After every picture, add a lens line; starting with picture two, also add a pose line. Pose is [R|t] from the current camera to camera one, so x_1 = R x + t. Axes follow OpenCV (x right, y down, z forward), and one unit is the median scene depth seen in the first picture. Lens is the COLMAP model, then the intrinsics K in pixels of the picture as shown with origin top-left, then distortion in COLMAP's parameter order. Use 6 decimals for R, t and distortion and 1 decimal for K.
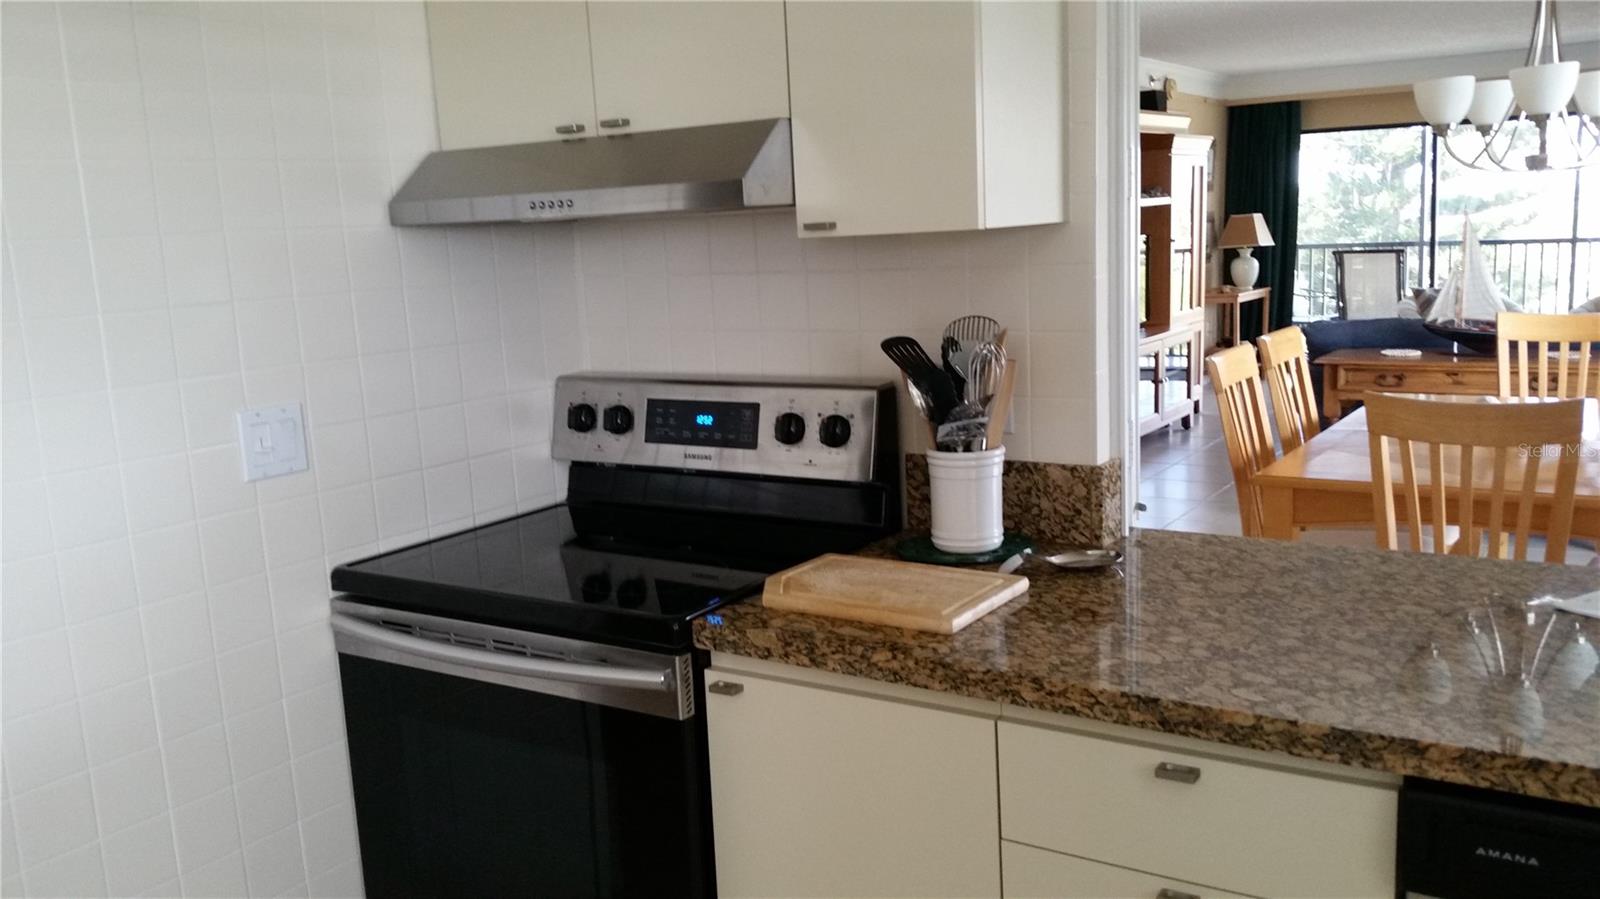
lens RADIAL K [[1372.8, 0, 798.3], [0, 1372.8, 467.8], [0, 0, 1]] dist [0.179820, -0.346297]
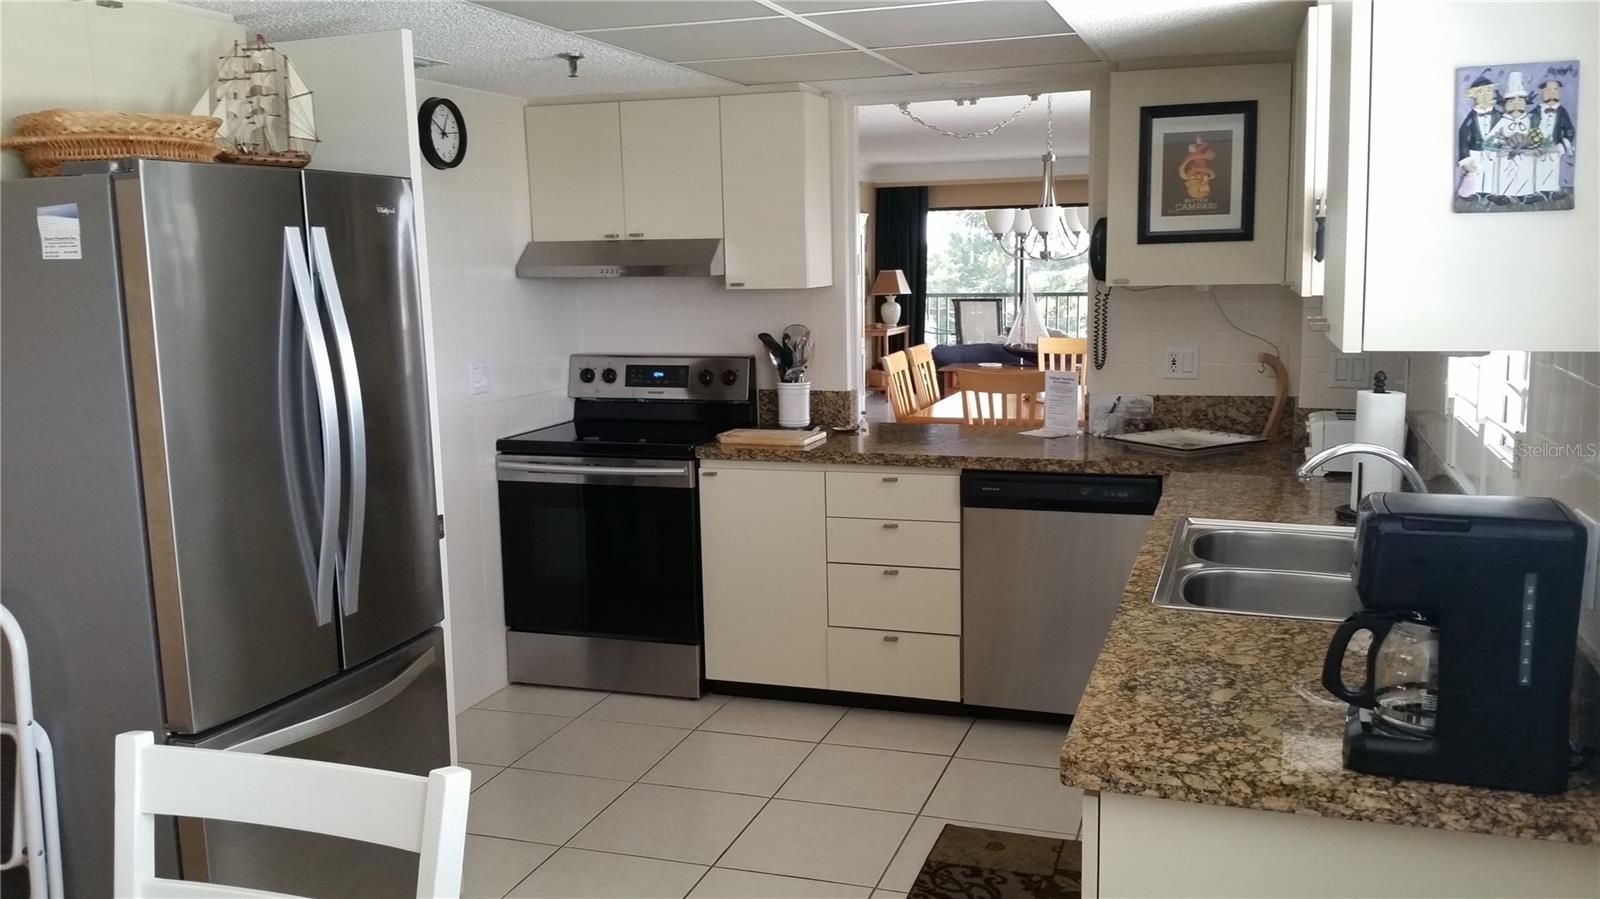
lens RADIAL K [[1371.0, 0, 800.0], [0, 1371.0, 449.5], [0, 0, 1]] dist [0.311770, -0.005076]
pose [[0.969423, -0.006128, 0.245317, -0.244627], [0.015775, 0.999177, -0.037378, 0.104374], [-0.244886, 0.040105, 0.968722, -0.689939]]
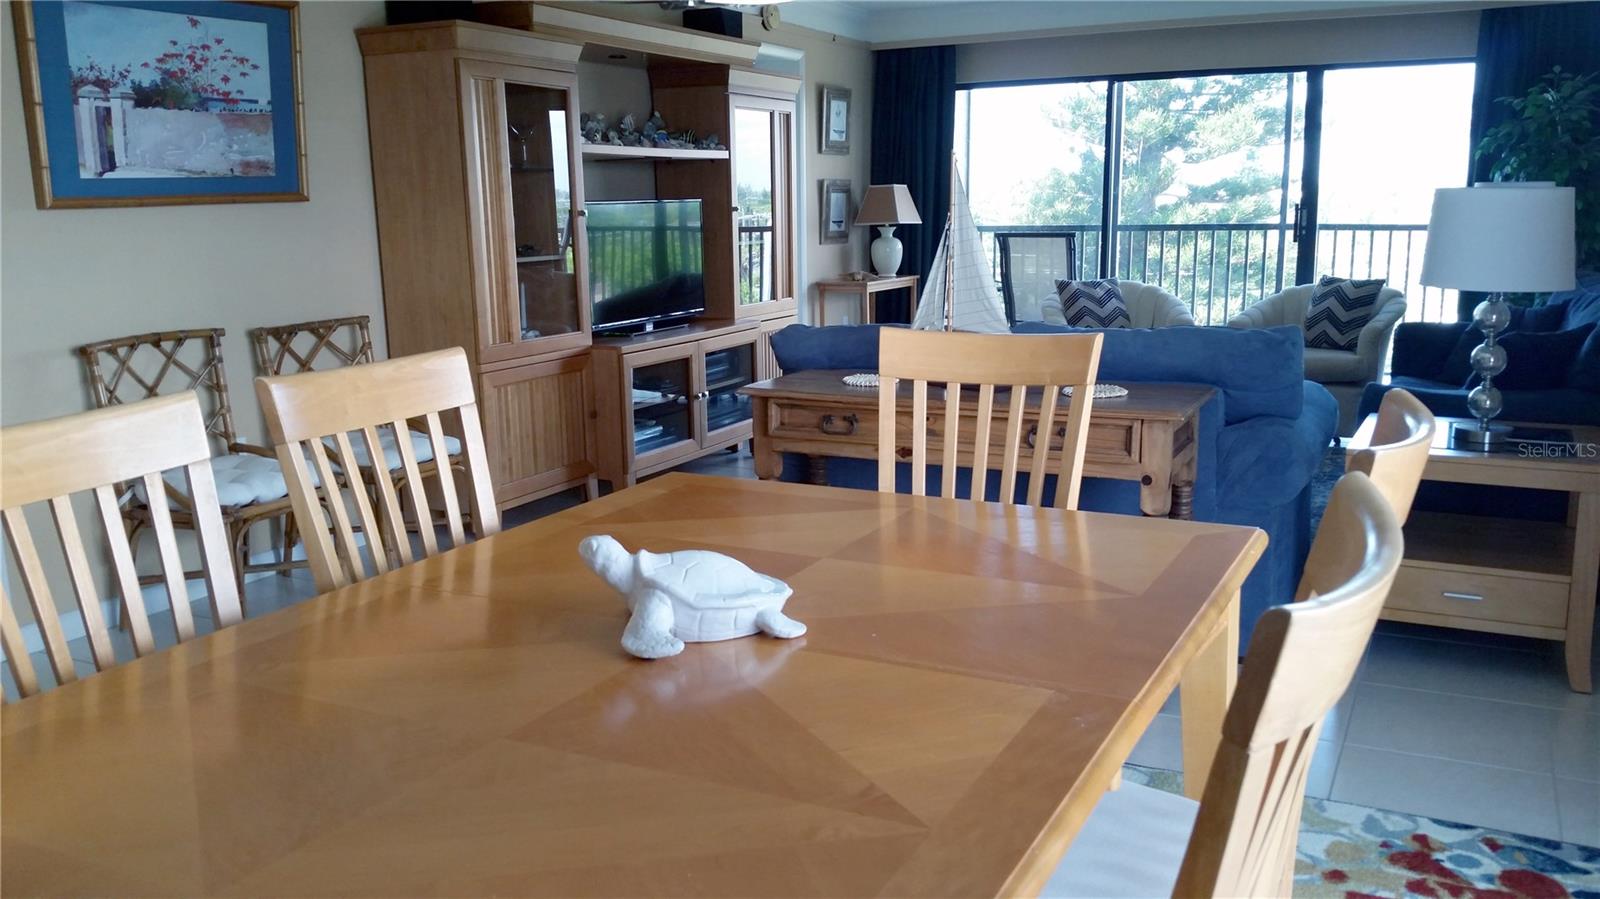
lens RADIAL K [[1372.8, 0, 798.3], [0, 1372.8, 467.8], [0, 0, 1]] dist [0.179820, -0.346297]
pose [[0.993205, 0.011759, 0.115785, 0.501313], [-0.013753, 0.999770, 0.016434, -0.079612], [-0.115565, -0.017914, 0.993138, 0.561836]]
